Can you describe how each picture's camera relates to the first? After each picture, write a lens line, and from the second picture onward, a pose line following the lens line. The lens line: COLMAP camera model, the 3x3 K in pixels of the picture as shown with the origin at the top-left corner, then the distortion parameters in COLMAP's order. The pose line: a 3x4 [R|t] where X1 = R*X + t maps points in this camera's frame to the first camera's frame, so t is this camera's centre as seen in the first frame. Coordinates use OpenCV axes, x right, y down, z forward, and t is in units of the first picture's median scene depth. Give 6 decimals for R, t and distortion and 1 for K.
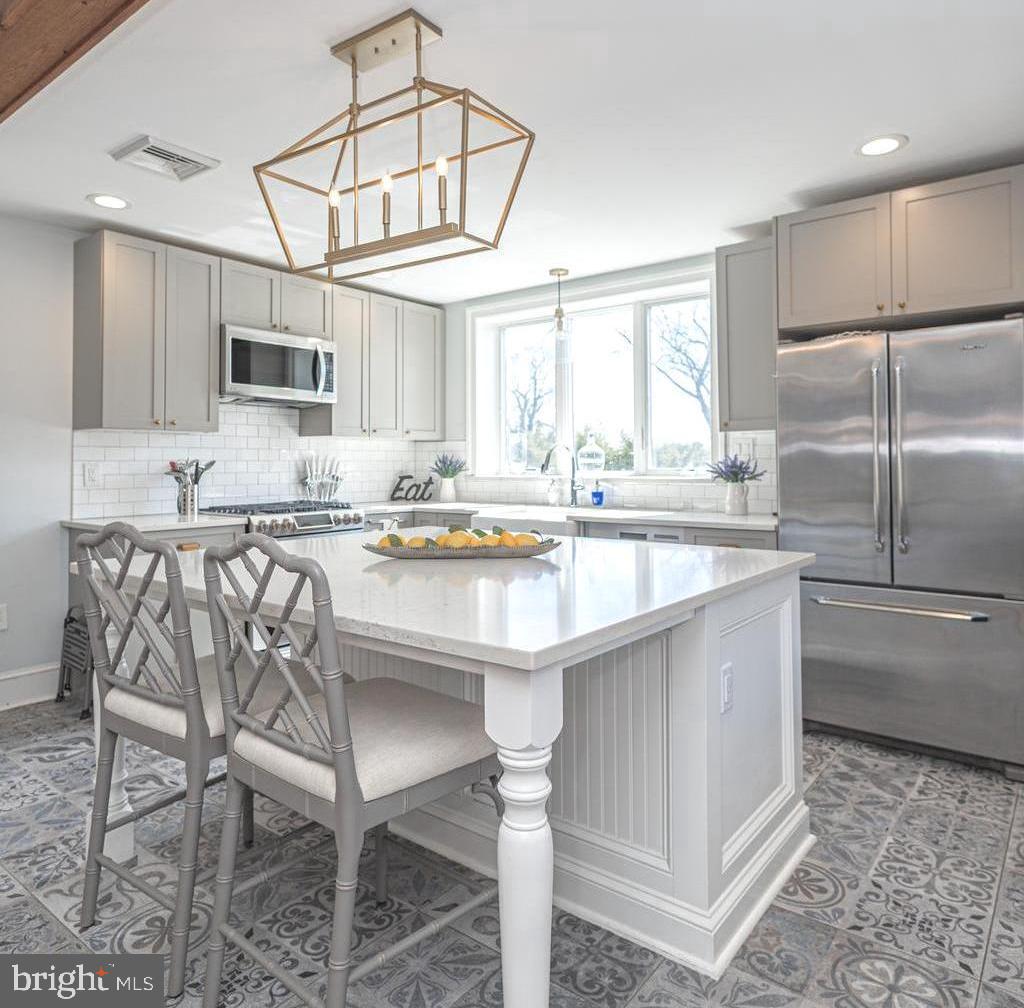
lens RADIAL K [[709.8, 0, 508.3], [0, 709.8, 458.5], [0, 0, 1]] dist [0.012837, -0.008380]
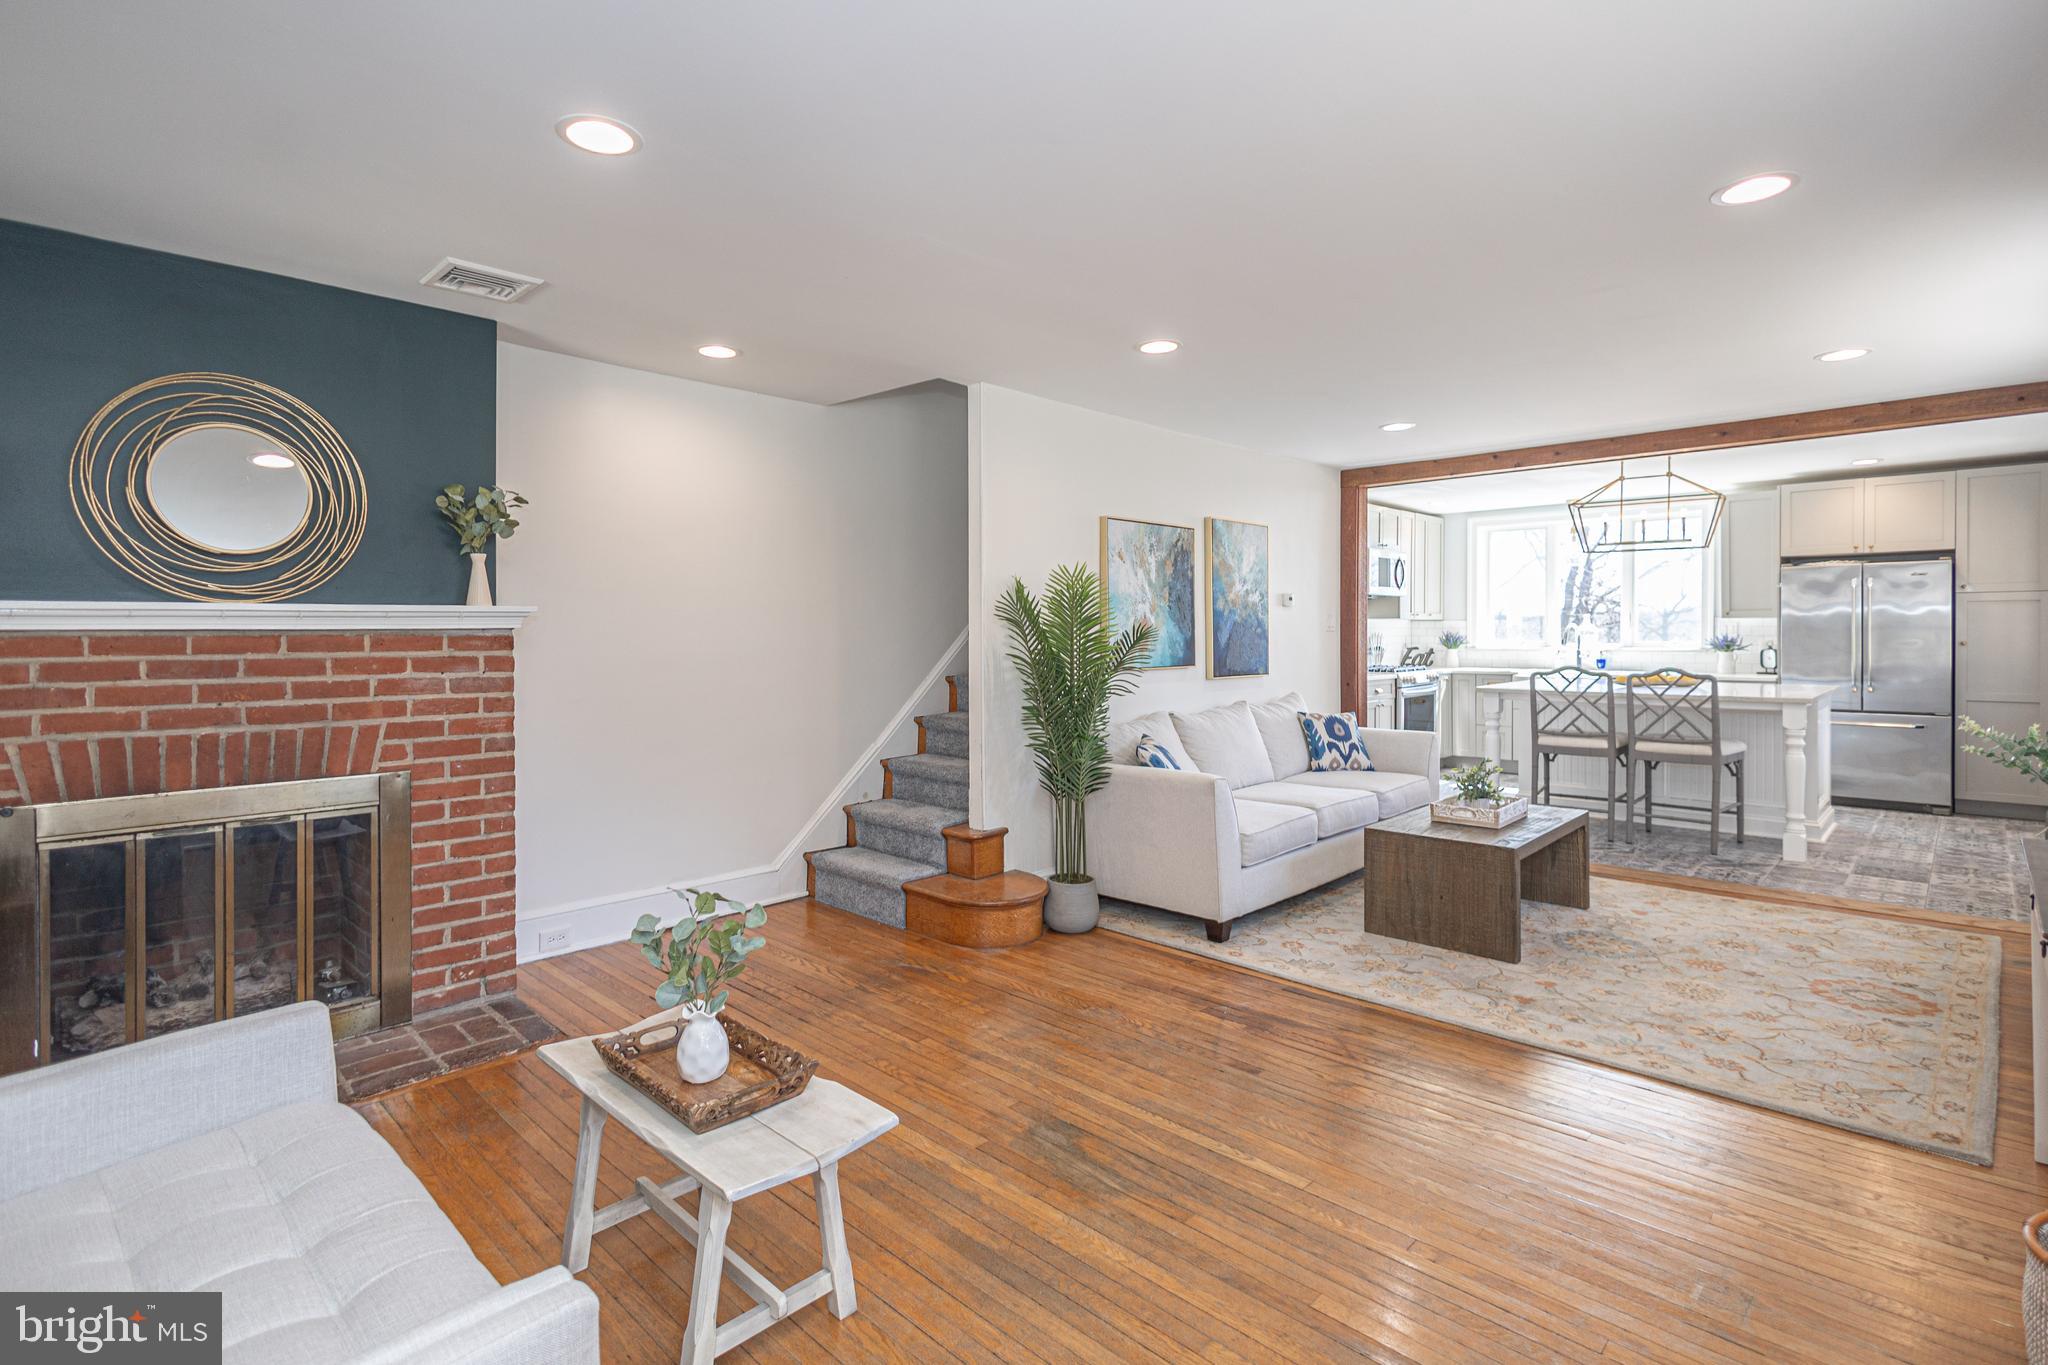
lens RADIAL K [[978.5, 0, 1022.3], [0, 978.5, 648.5], [0, 0, 1]] dist [0.006522, -0.000248]
pose [[0.995735, -0.000514, -0.092262, -0.821535], [0.002841, 0.999681, 0.025095, -0.024298], [0.092219, -0.025250, 0.995419, -1.007140]]
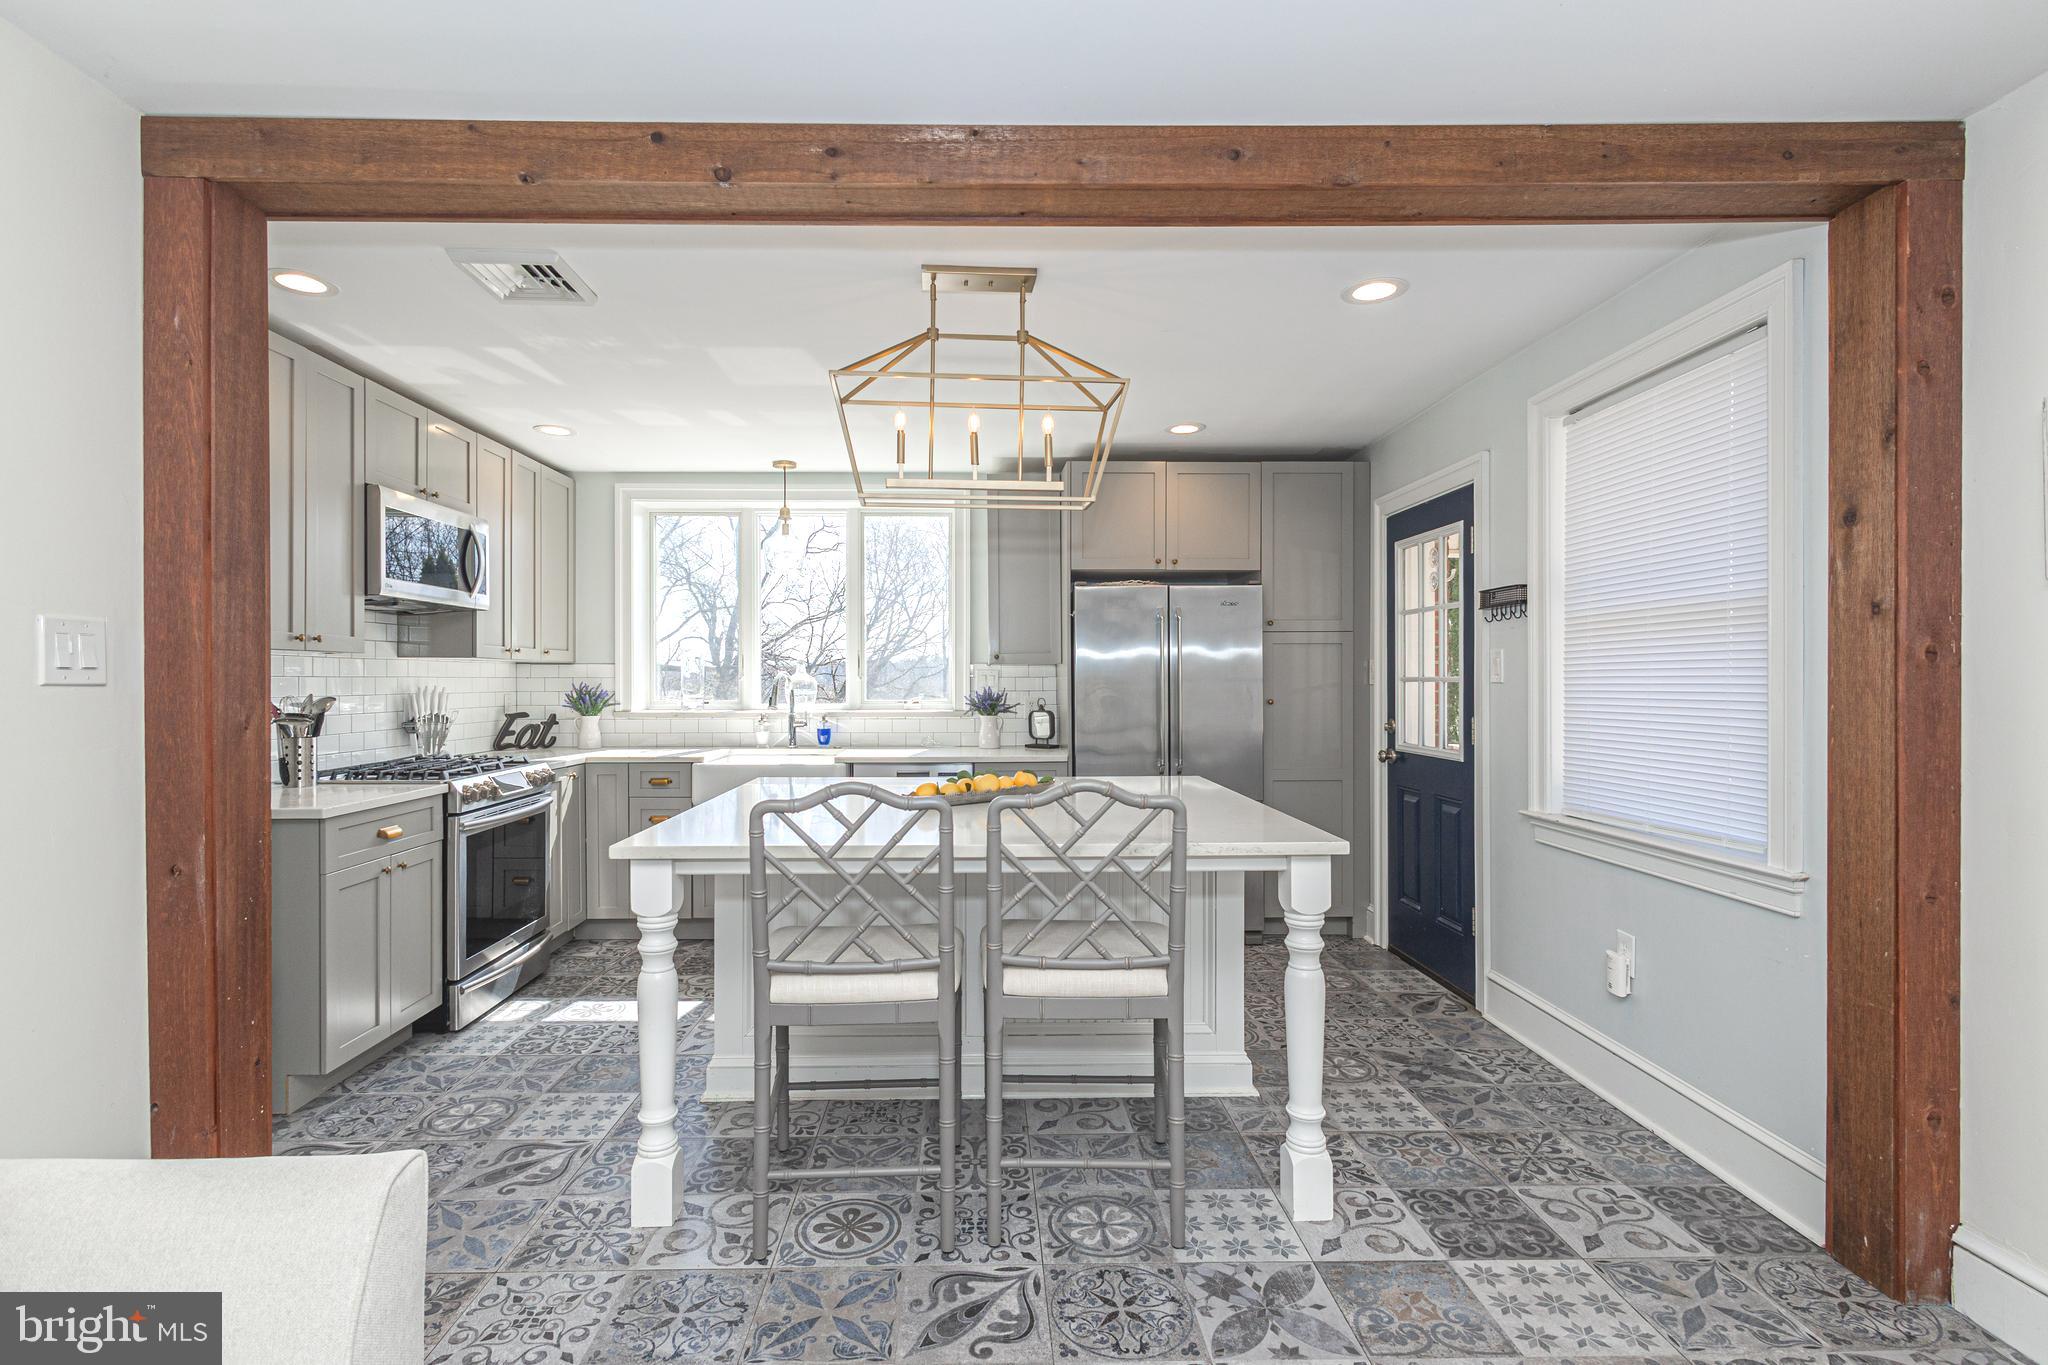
lens RADIAL K [[978.5, 0, 964.2], [0, 978.5, 680.2], [0, 0, 1]] dist [0.006522, -0.000248]
pose [[0.793570, 0.000226, 0.608479, -0.454166], [-0.005063, 0.999968, 0.006231, -0.019447], [-0.608458, -0.008026, 0.793546, -0.032552]]
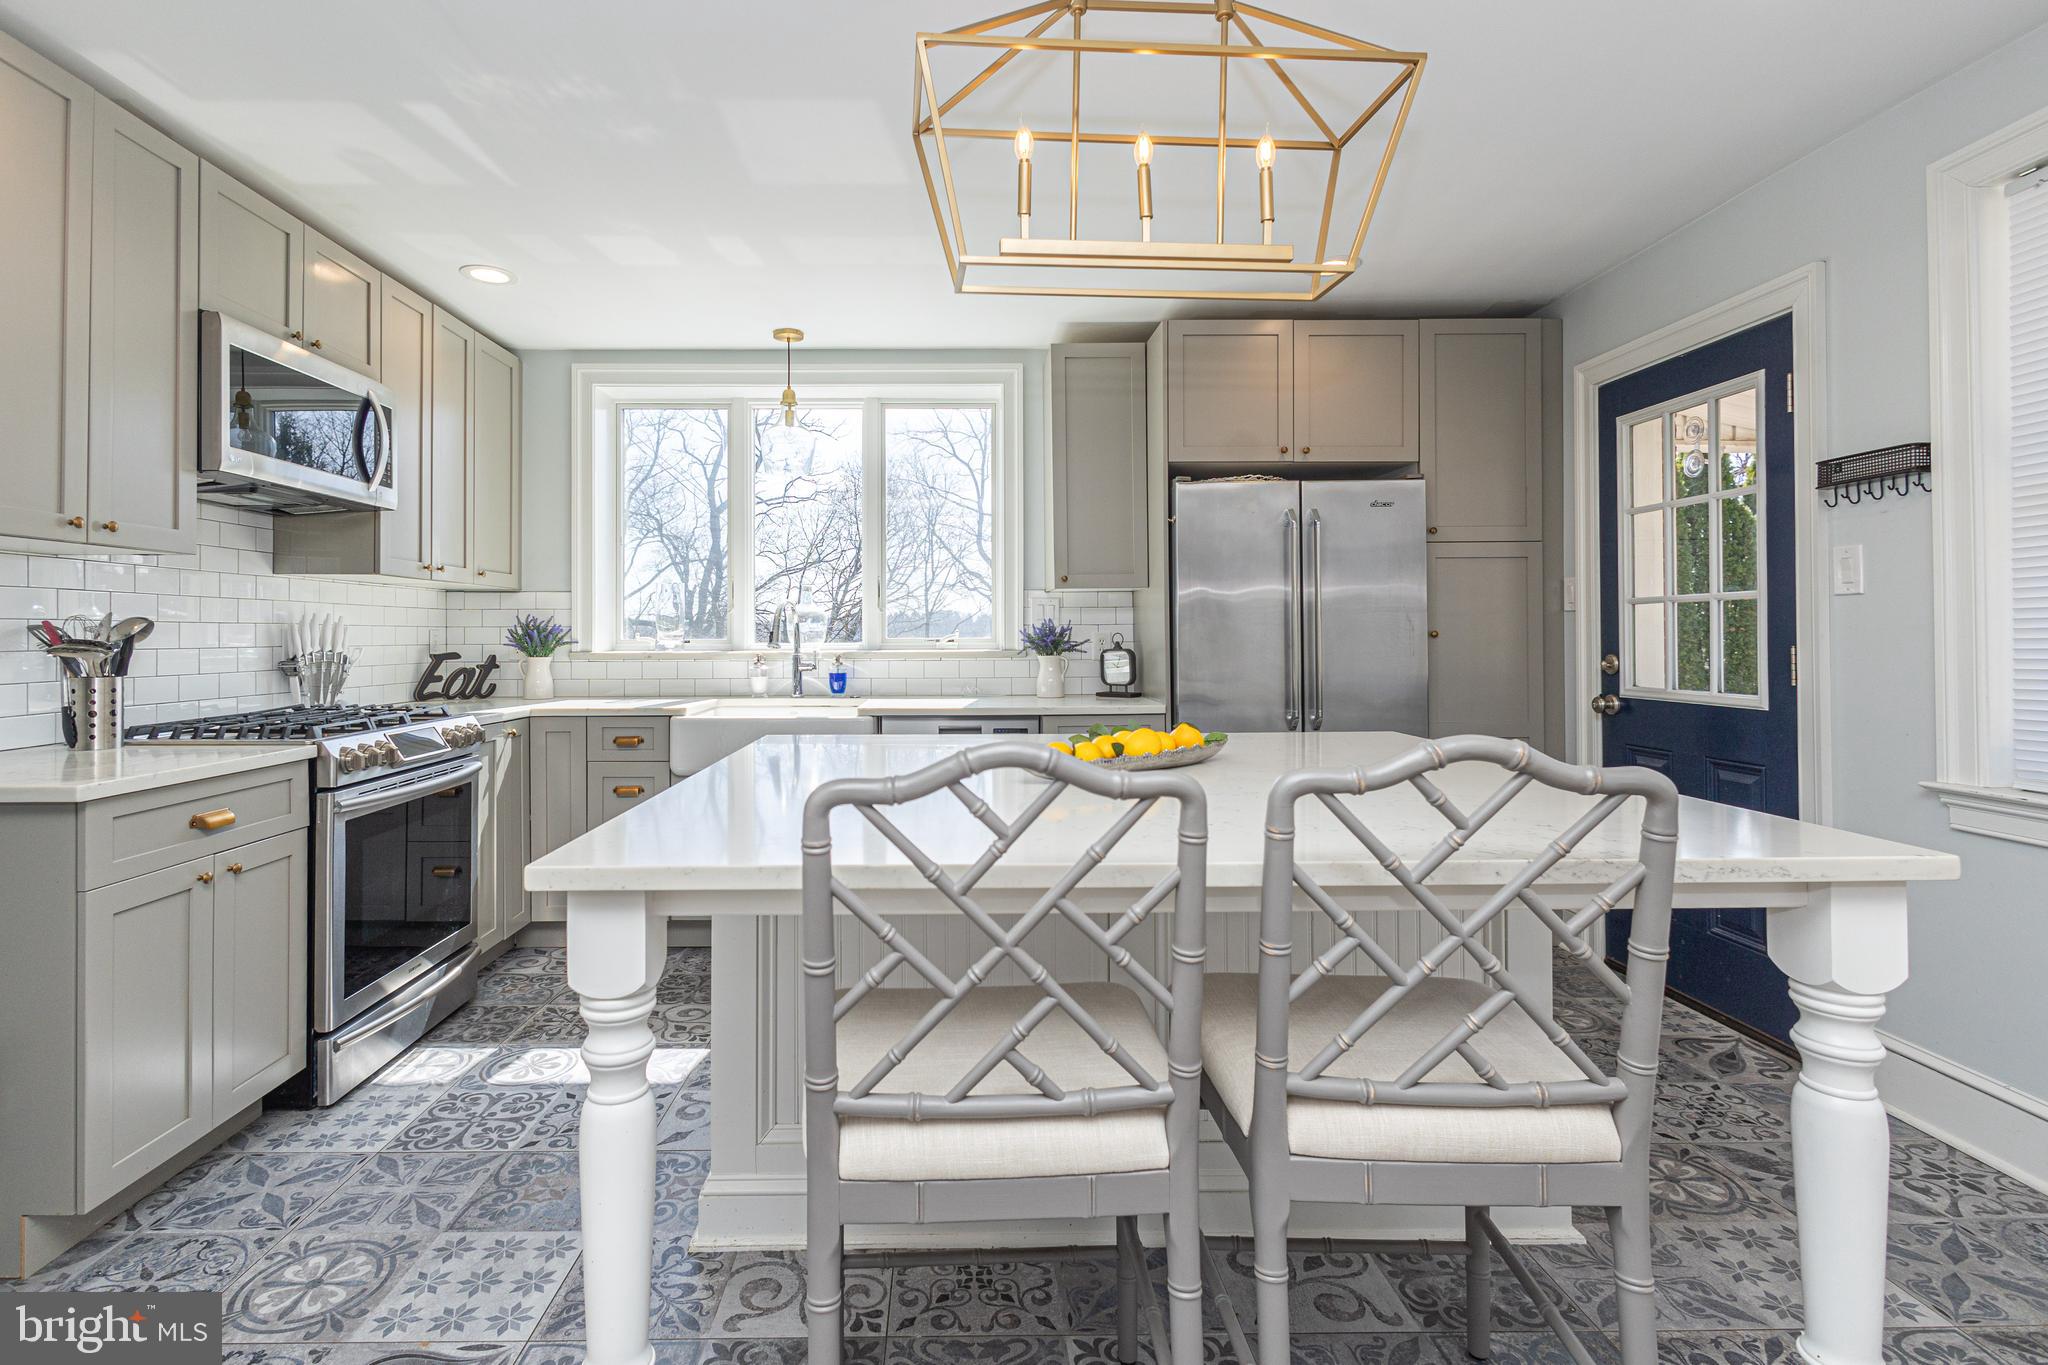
lens RADIAL K [[978.5, 0, 943.9], [0, 978.5, 625.7], [0, 0, 1]] dist [0.006522, -0.000248]
pose [[0.788582, 0.007243, 0.614886, -0.362911], [-0.003623, 0.999968, -0.007133, 0.008295], [-0.614918, 0.003397, 0.788583, 0.209519]]
